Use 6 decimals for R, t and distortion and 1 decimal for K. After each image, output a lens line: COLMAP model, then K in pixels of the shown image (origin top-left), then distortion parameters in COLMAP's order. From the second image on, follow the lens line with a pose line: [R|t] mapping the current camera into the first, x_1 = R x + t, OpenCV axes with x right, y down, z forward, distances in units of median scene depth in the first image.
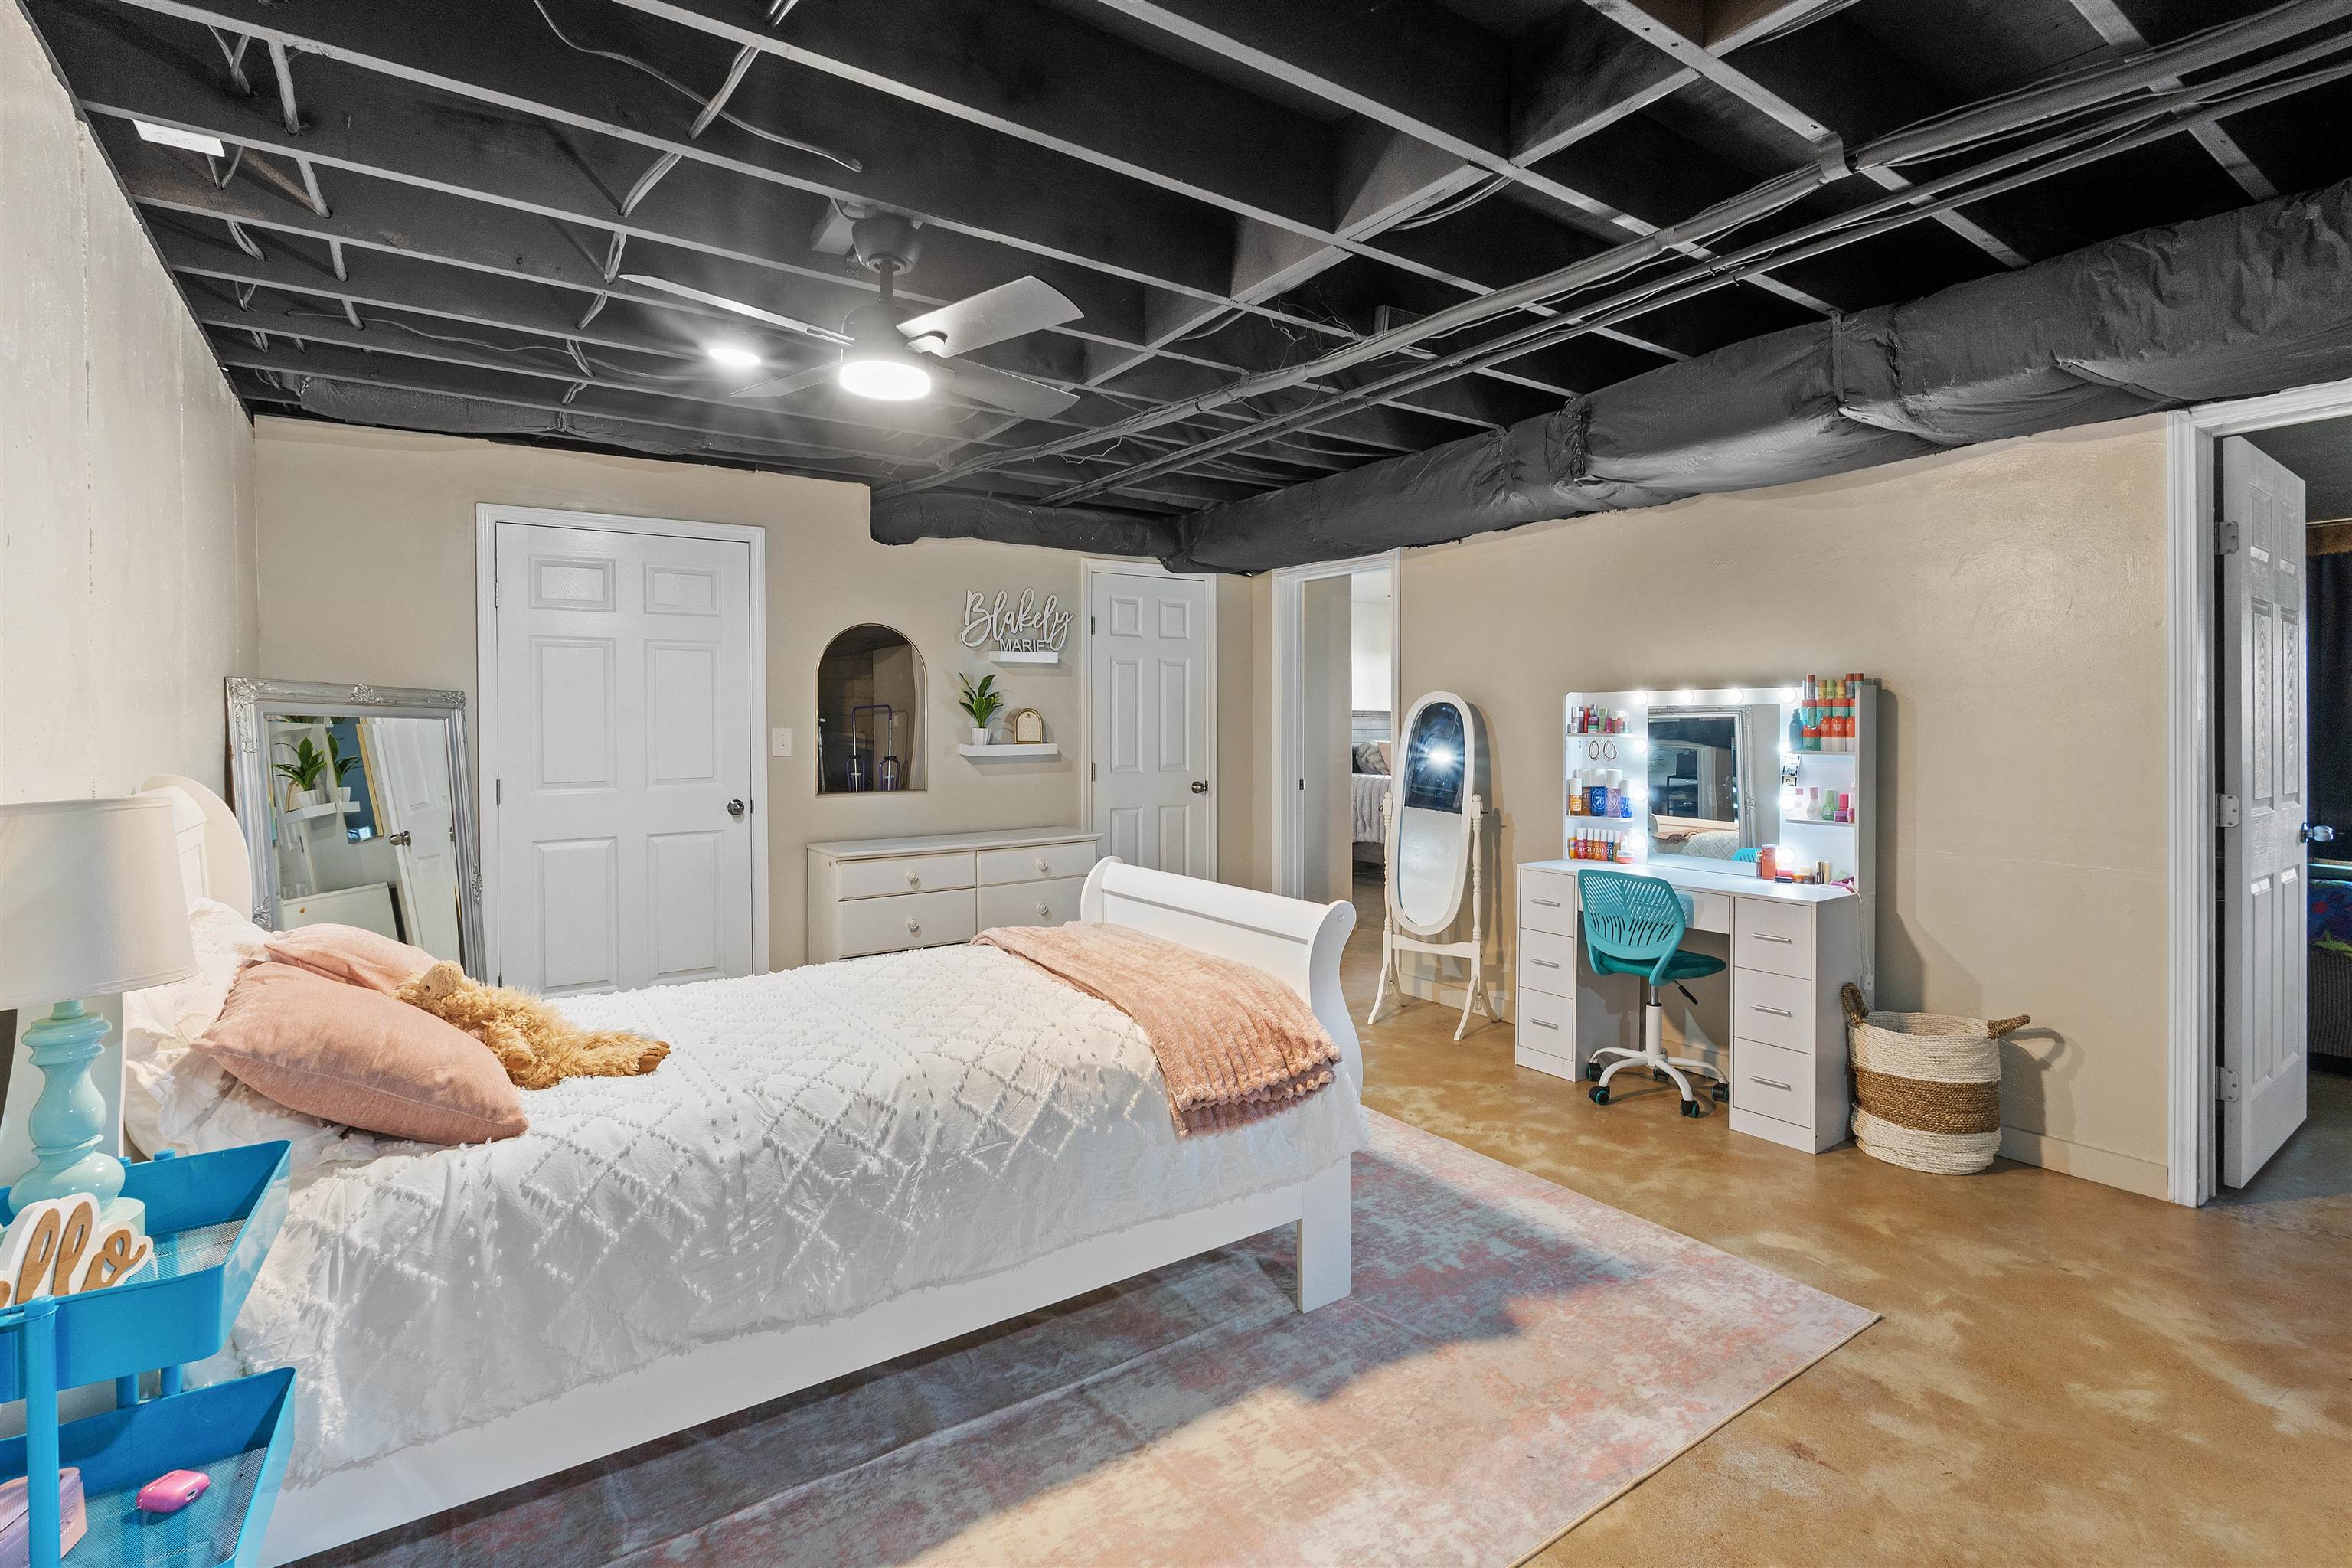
lens RADIAL K [[1080.8, 0, 1179.4], [0, 1080.8, 724.6], [0, 0, 1]] dist [-0.007973, -0.000460]
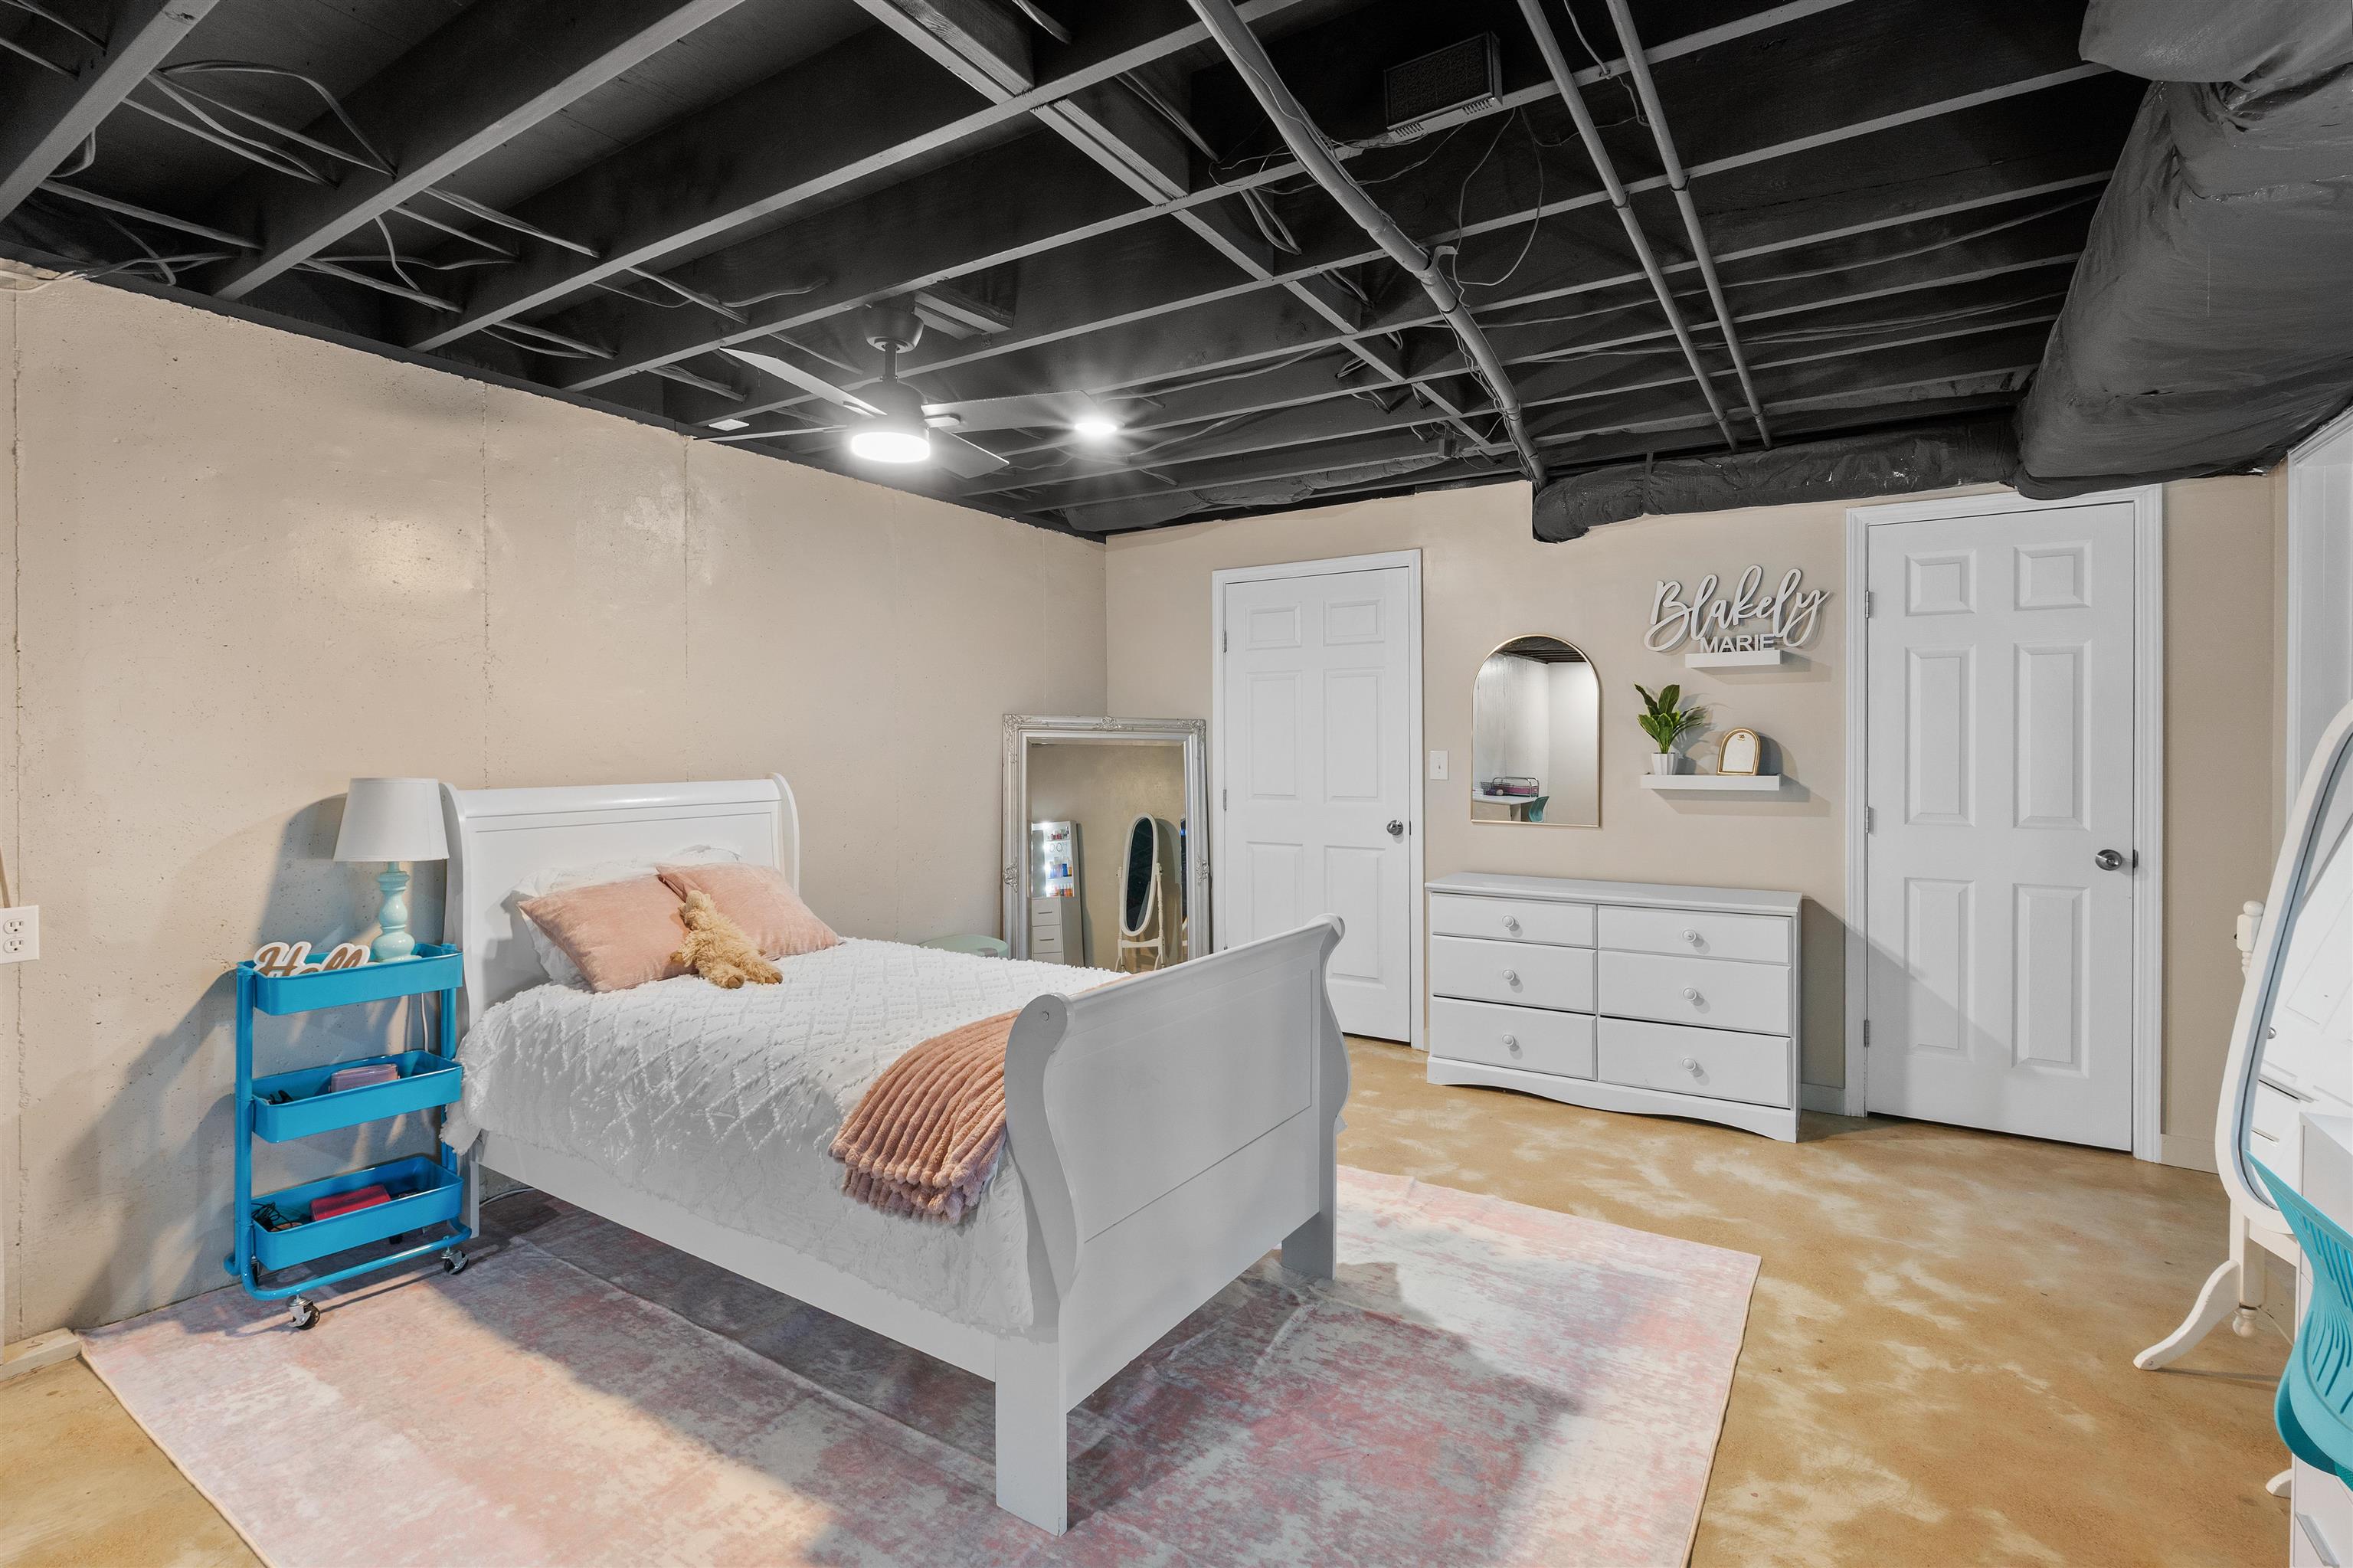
lens RADIAL K [[1081.3, 0, 1203.0], [0, 1081.3, 746.2], [0, 0, 1]] dist [-0.007973, -0.000460]
pose [[0.403749, 0.006283, -0.914848, 0.588738], [-0.005118, 0.999976, 0.004609, -0.005724], [0.914855, 0.002822, 0.403772, 0.544494]]
